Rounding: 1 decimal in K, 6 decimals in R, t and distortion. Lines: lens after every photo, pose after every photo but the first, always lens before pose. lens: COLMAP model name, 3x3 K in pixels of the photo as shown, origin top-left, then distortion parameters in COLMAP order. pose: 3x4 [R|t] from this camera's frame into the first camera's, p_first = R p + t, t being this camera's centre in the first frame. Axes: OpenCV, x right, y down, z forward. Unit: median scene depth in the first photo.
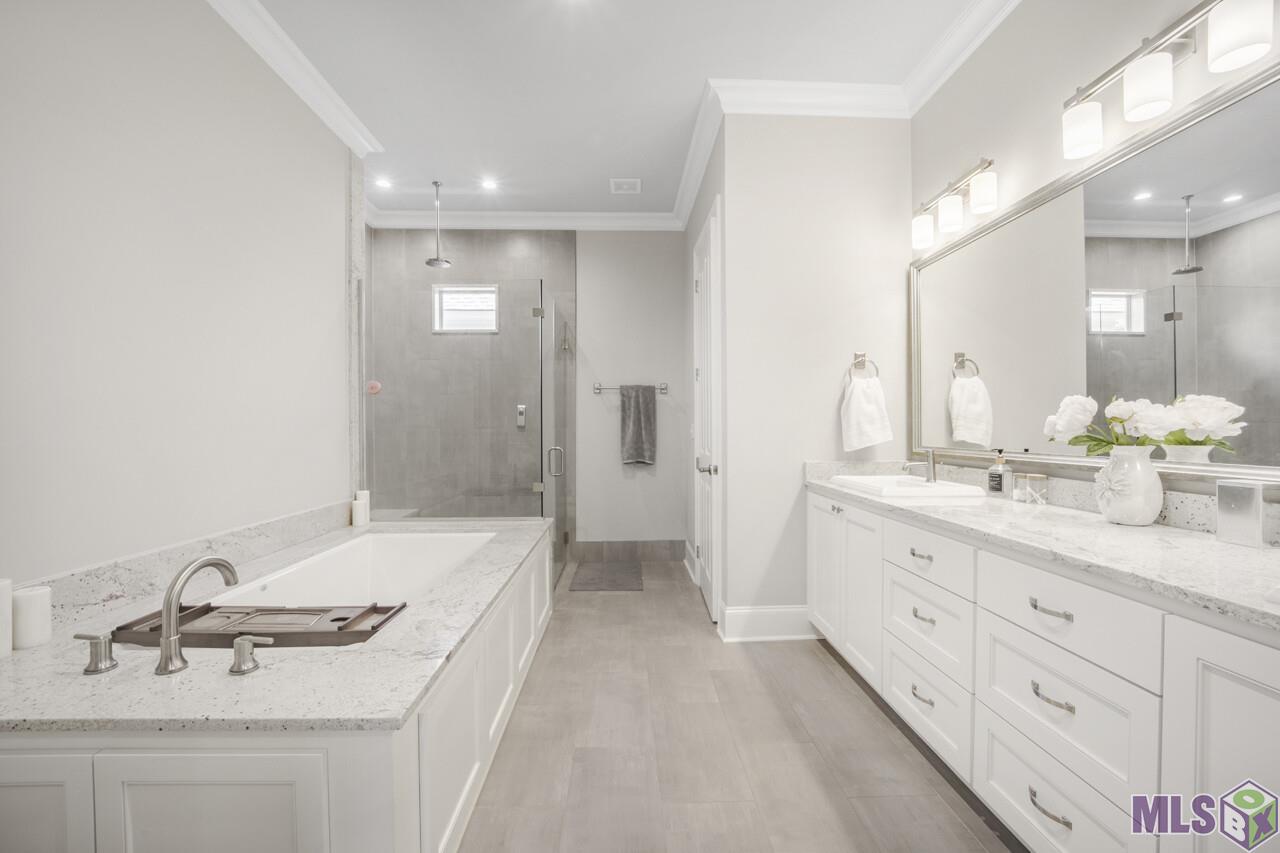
lens RADIAL K [[520.4, 0, 639.9], [0, 520.4, 431.0], [0, 0, 1]] dist [0.006487, 0.000034]
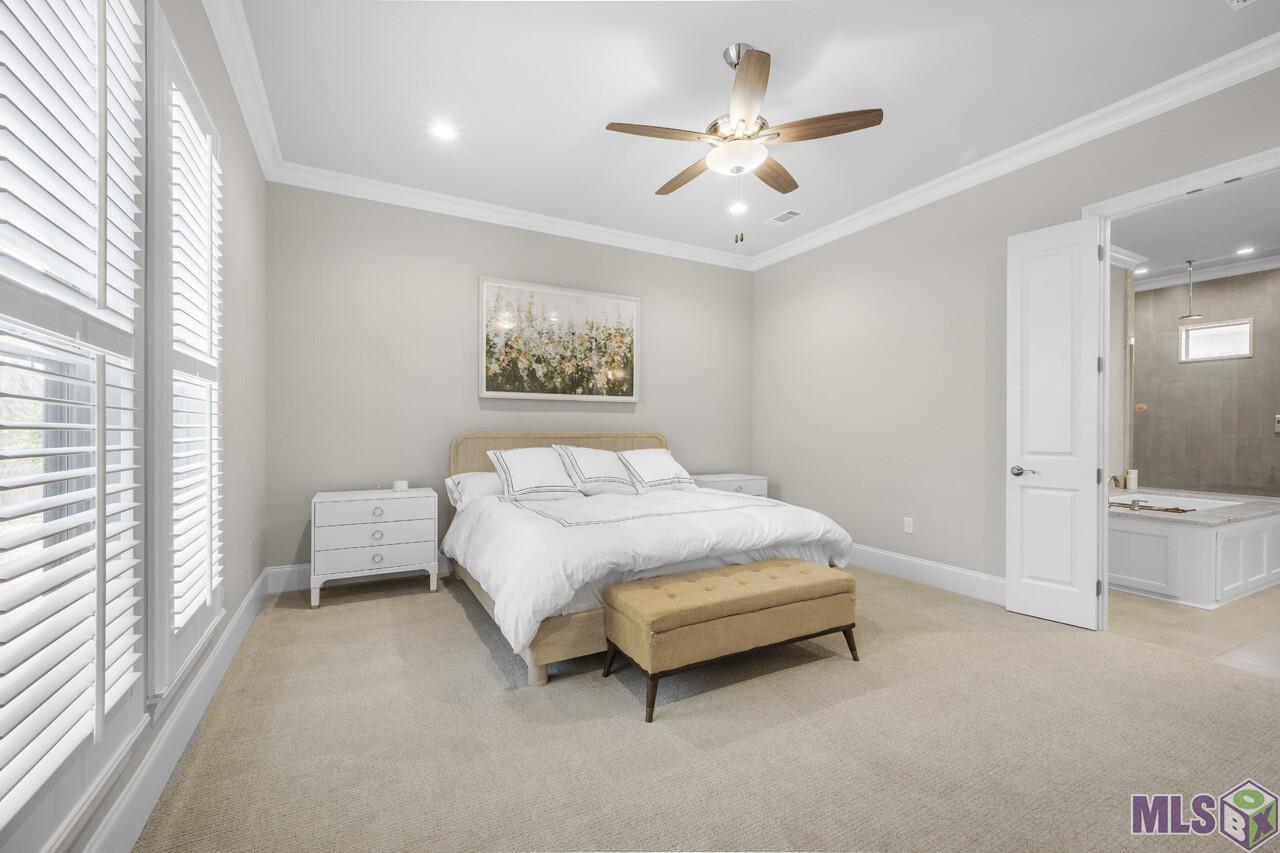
lens RADIAL K [[520.4, 0, 639.9], [0, 520.4, 431.0], [0, 0, 1]] dist [0.006487, 0.000034]
pose [[0.442092, 0.007400, -0.896939, 0.287688], [-0.012180, 0.999923, 0.002247, 0.005322], [0.896887, 0.009931, 0.442148, -1.198202]]
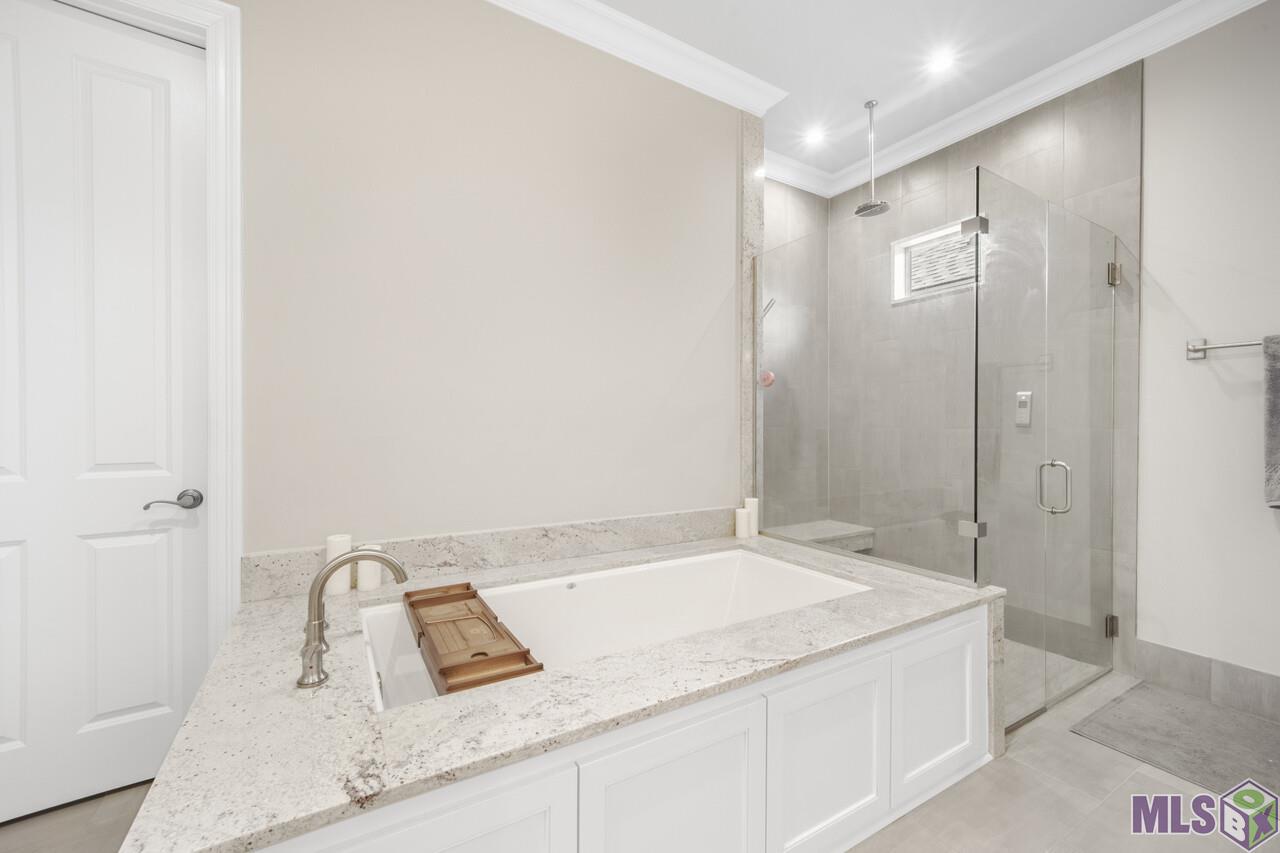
lens RADIAL K [[520.4, 0, 639.9], [0, 520.4, 431.0], [0, 0, 1]] dist [0.006487, 0.000034]
pose [[0.493270, 0.011085, -0.869805, 0.132255], [-0.010820, 0.999920, 0.006607, -0.001441], [0.869809, 0.006152, 0.493351, 0.409017]]
